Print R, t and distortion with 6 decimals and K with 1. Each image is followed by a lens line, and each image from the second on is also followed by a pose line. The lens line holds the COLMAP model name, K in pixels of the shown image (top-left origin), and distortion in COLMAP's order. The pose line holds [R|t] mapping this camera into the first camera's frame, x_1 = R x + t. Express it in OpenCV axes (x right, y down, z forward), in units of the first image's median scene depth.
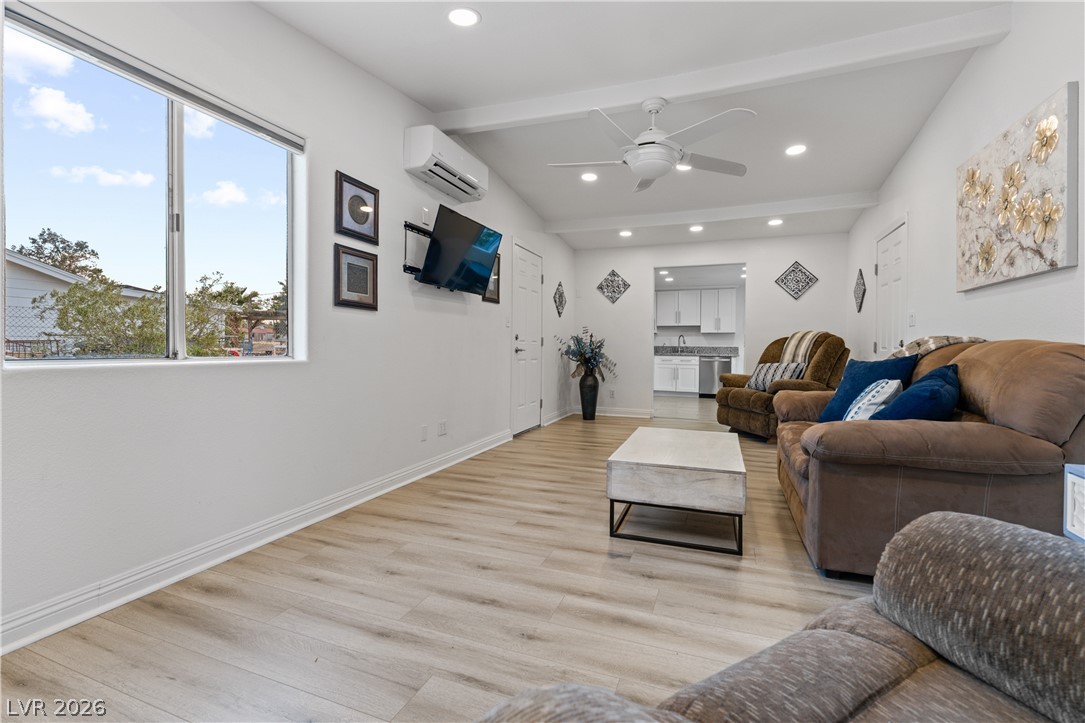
lens RADIAL K [[478.0, 0, 542.5], [0, 478.0, 361.5], [0, 0, 1]] dist [-0.001065, -0.000083]
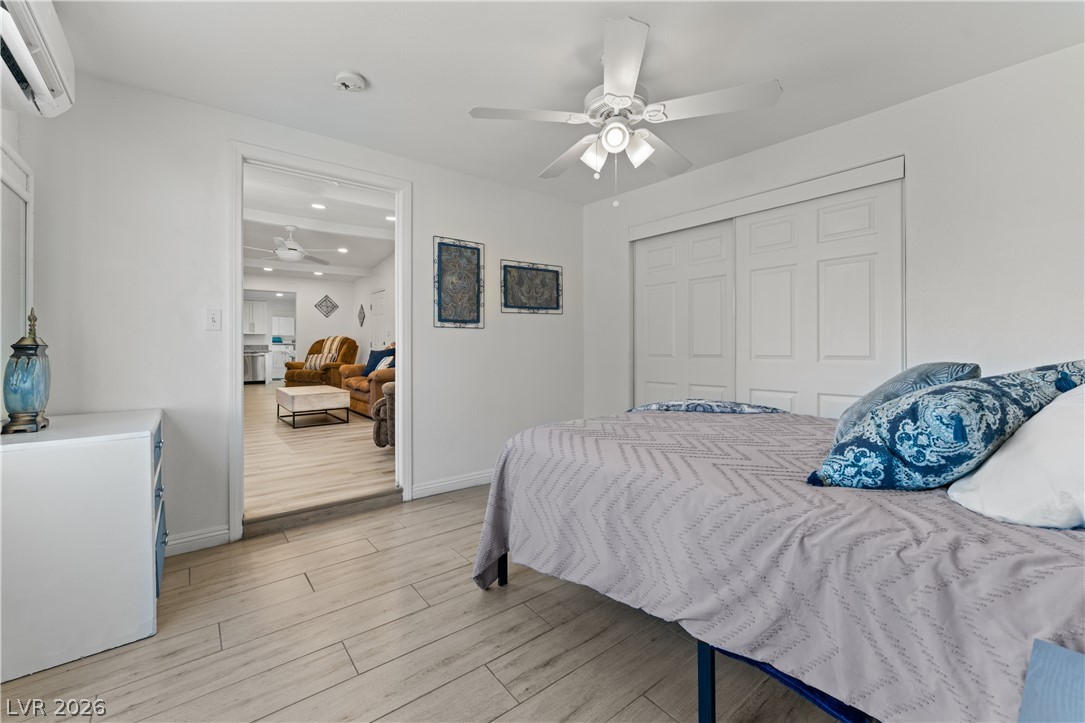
lens RADIAL K [[449.8, 0, 541.7], [0, 449.8, 358.5], [0, 0, 1]] dist [-0.000390, -0.000052]
pose [[0.500839, -0.024266, 0.865200, -0.530064], [0.025729, 0.999583, 0.013142, 0.018675], [-0.865158, 0.015679, 0.501254, -0.518813]]
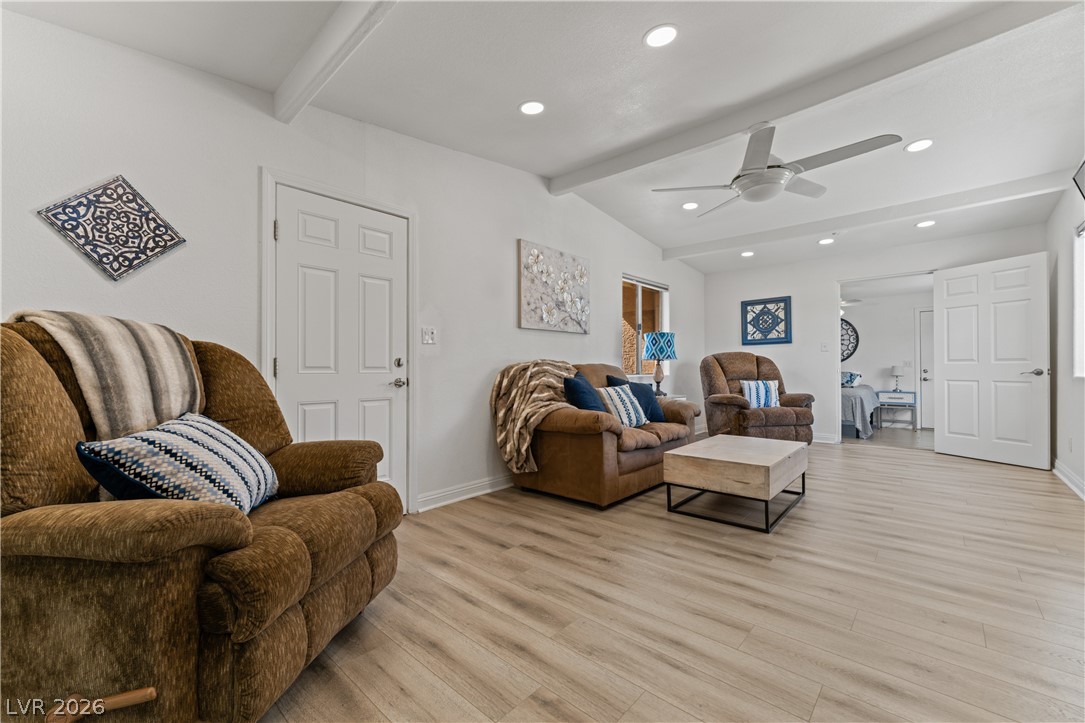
lens RADIAL K [[429.3, 0, 542.5], [0, 429.3, 361.5], [0, 0, 1]] dist [-0.000653, -0.000188]
pose [[-0.933506, 0.002032, 0.358557, 0.248941], [0.007711, 0.999866, 0.014410, -0.042563], [-0.358480, 0.016216, -0.933397, 1.498367]]
